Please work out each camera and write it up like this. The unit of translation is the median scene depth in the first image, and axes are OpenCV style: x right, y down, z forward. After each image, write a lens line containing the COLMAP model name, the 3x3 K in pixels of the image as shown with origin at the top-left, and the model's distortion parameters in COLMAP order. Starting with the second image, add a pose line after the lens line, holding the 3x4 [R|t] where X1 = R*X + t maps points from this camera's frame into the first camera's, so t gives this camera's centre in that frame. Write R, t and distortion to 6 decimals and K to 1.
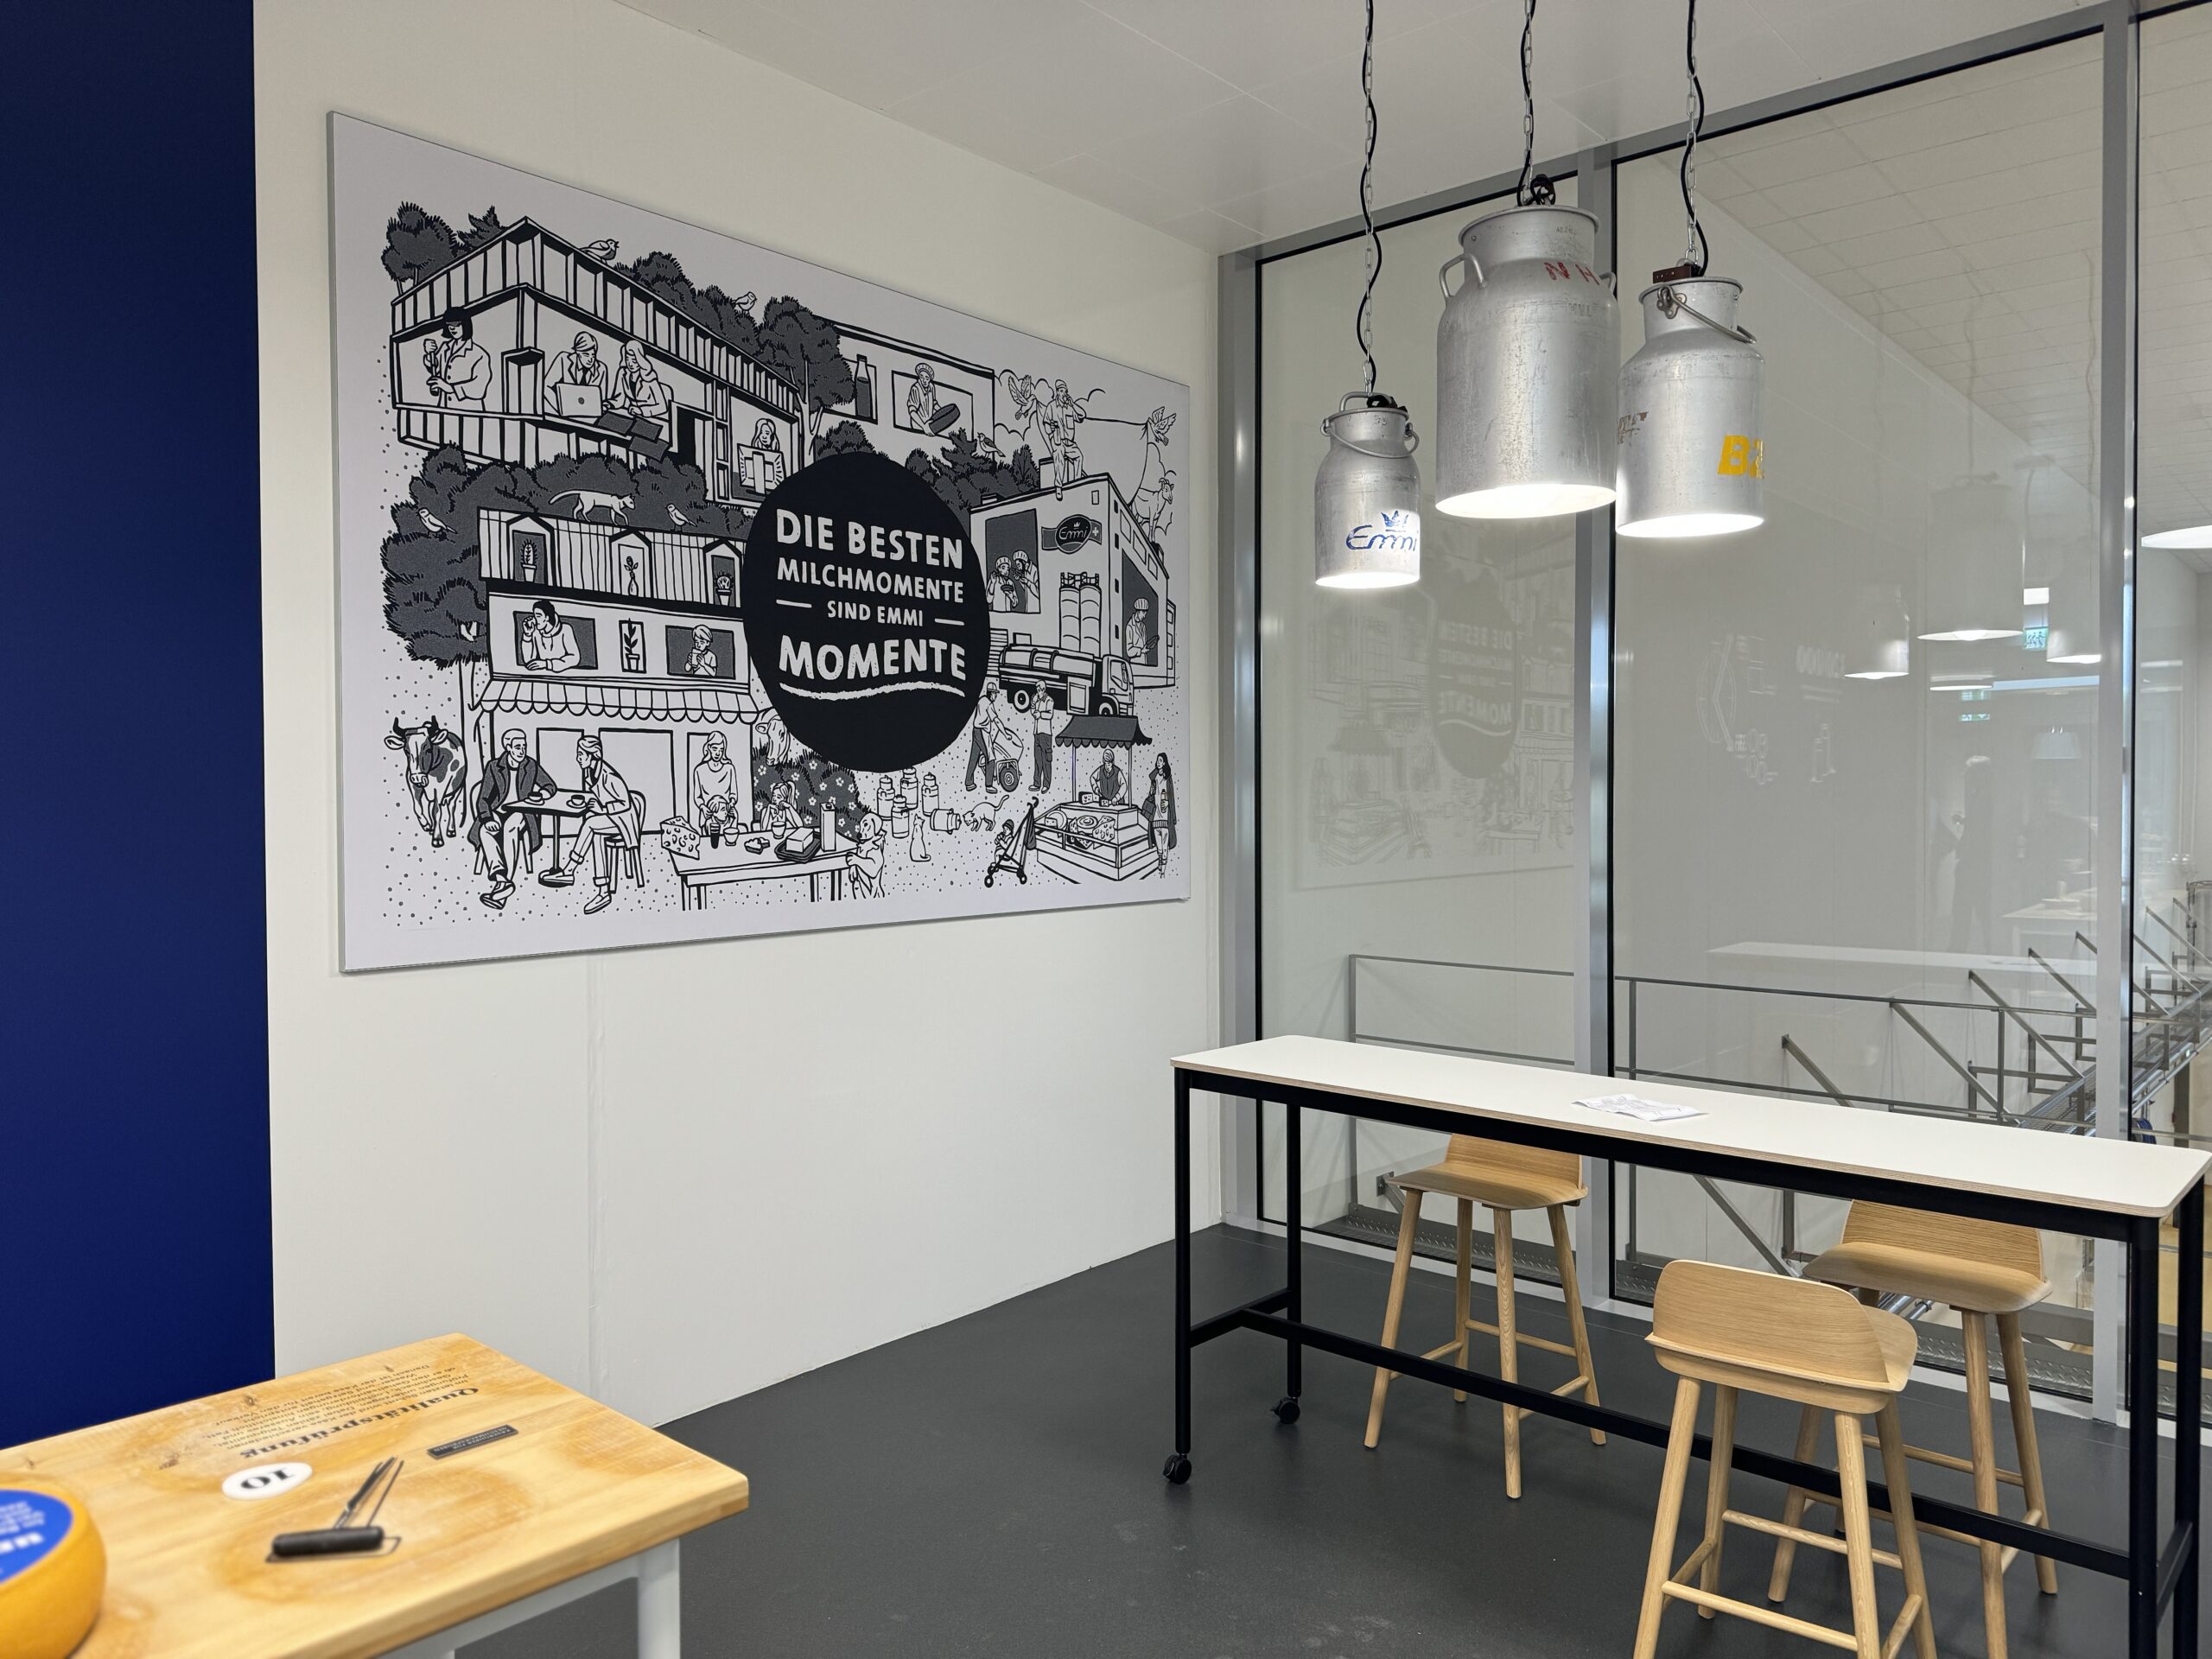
lens RADIAL K [[1521.5, 0, 1046.9], [0, 1521.5, 881.5], [0, 0, 1]] dist [-0.002924, -0.013382]
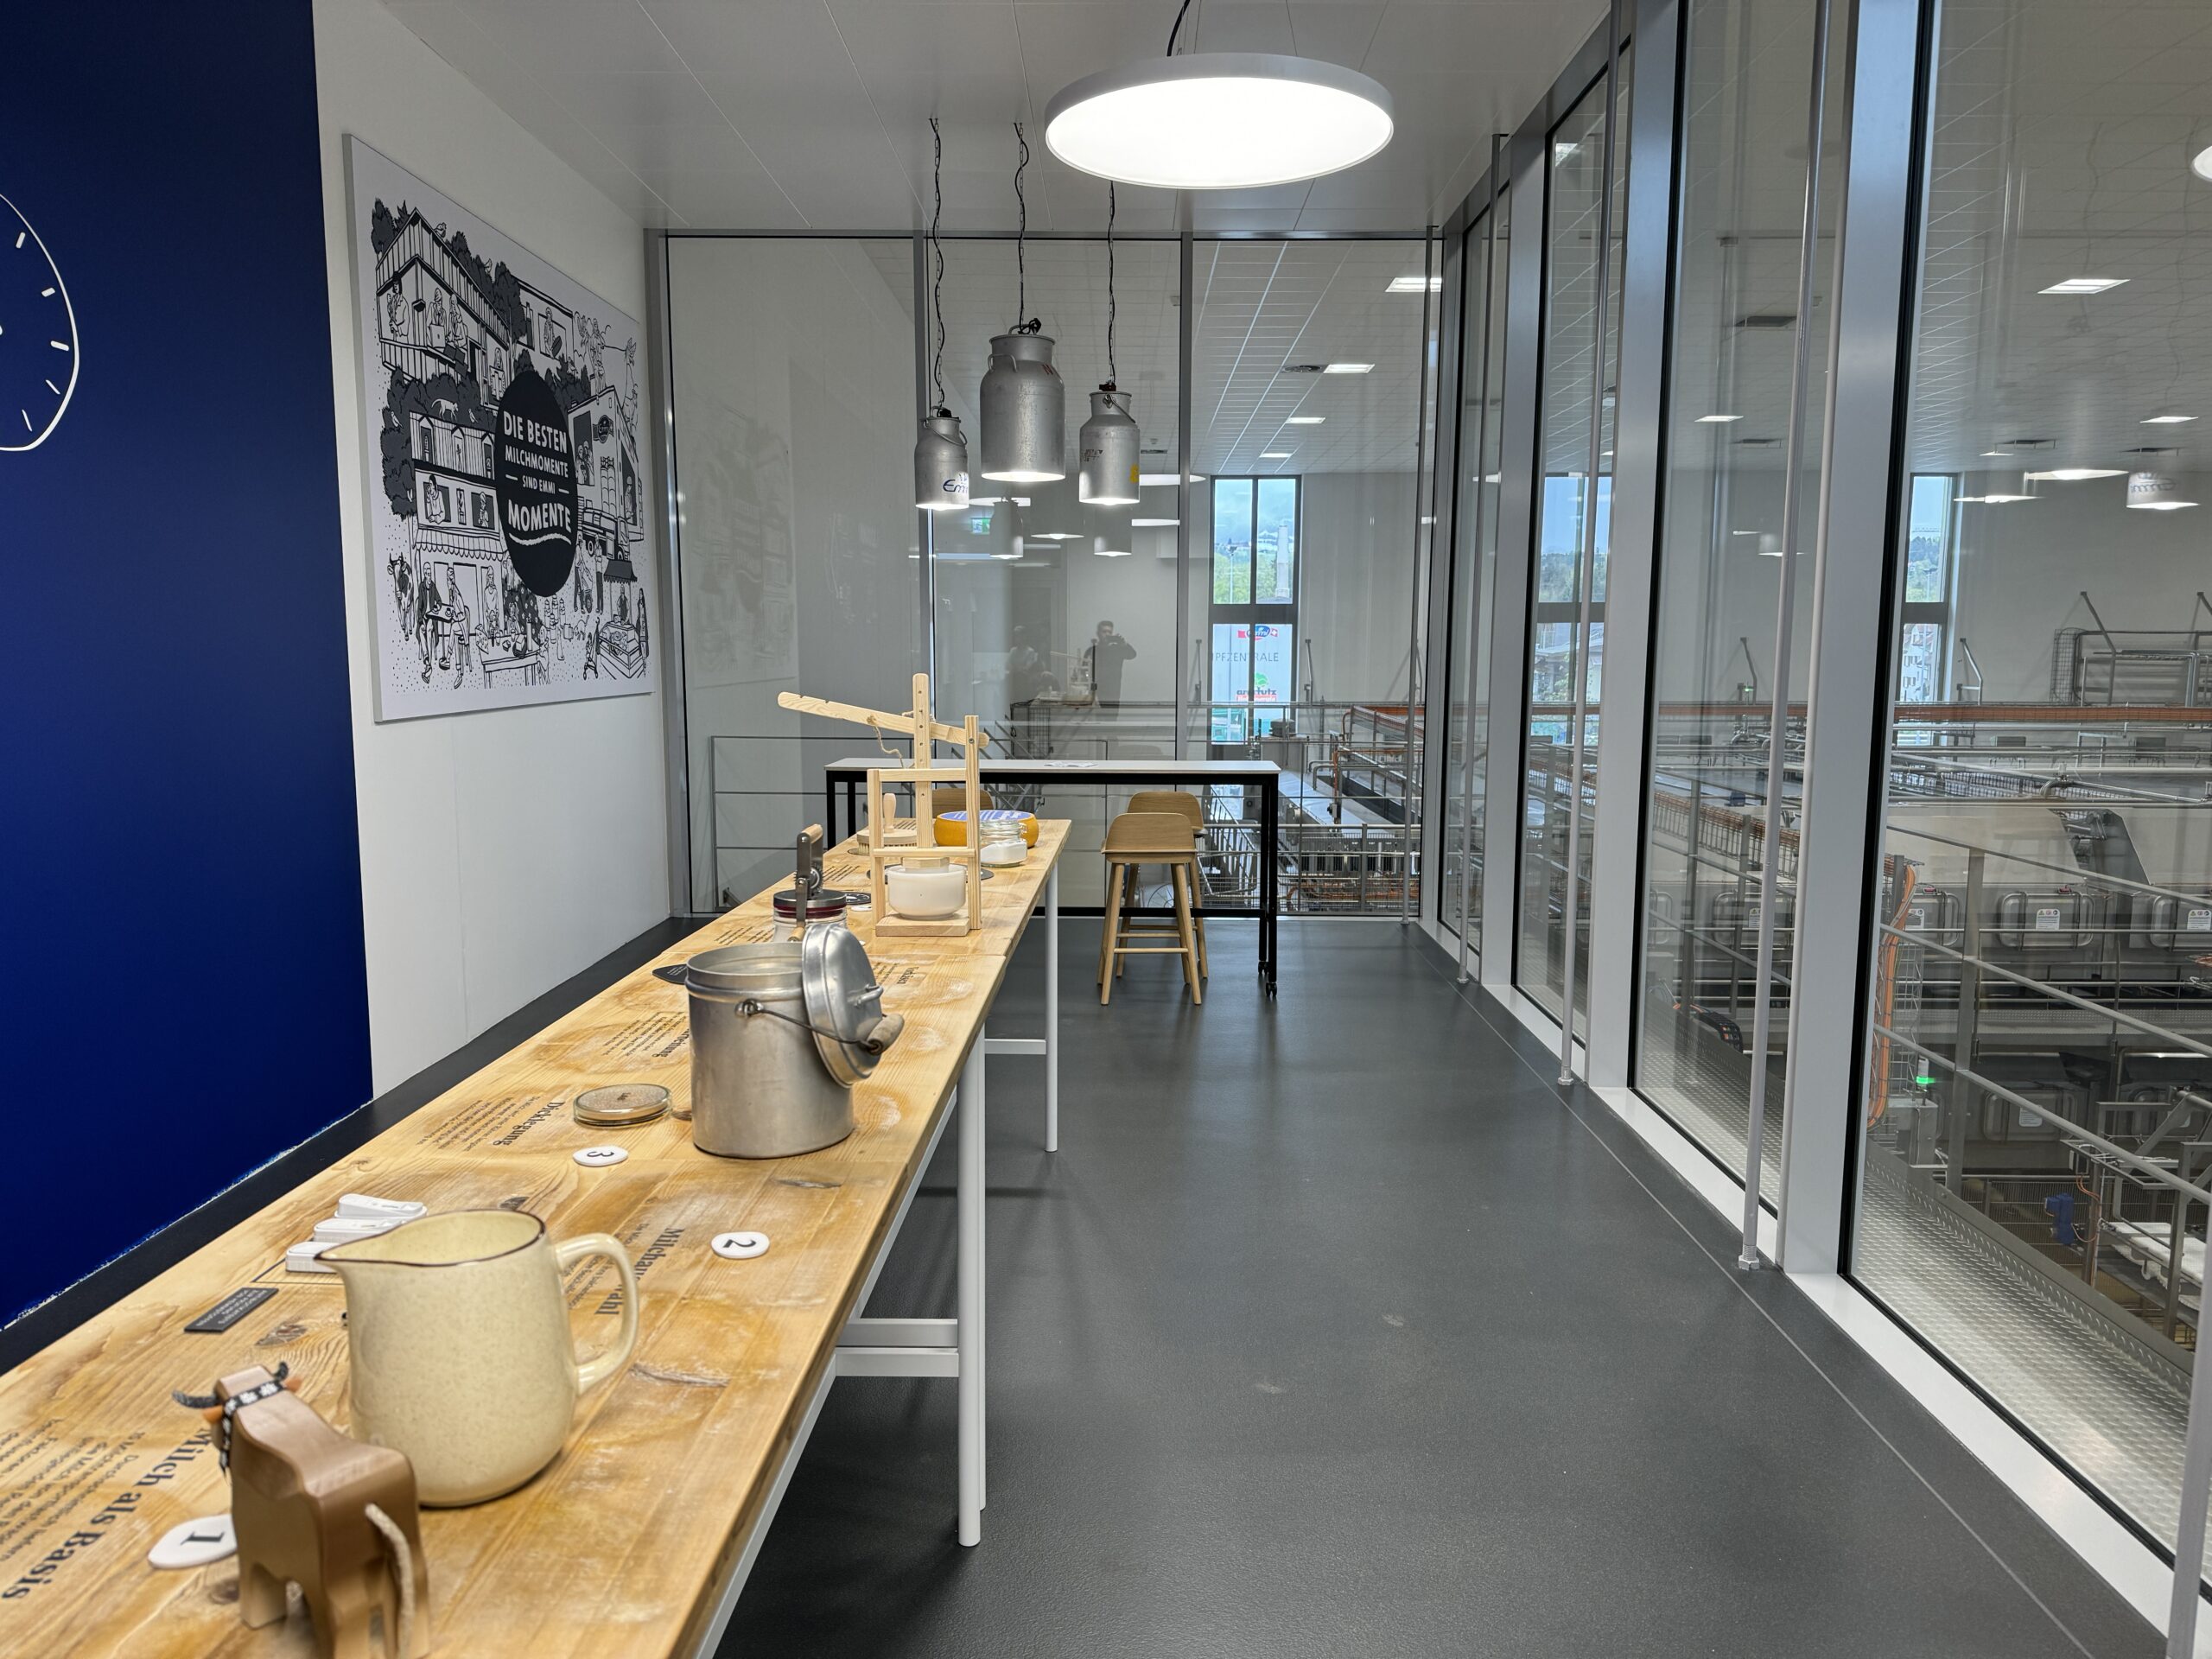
lens RADIAL K [[1521.5, 0, 1109.1], [0, 1521.5, 829.6], [0, 0, 1]] dist [-0.002924, -0.013382]
pose [[0.763438, -0.069940, 0.642083, -0.679748], [0.023839, 0.996494, 0.080199, 0.047497], [-0.645441, -0.045921, 0.762428, -0.477341]]
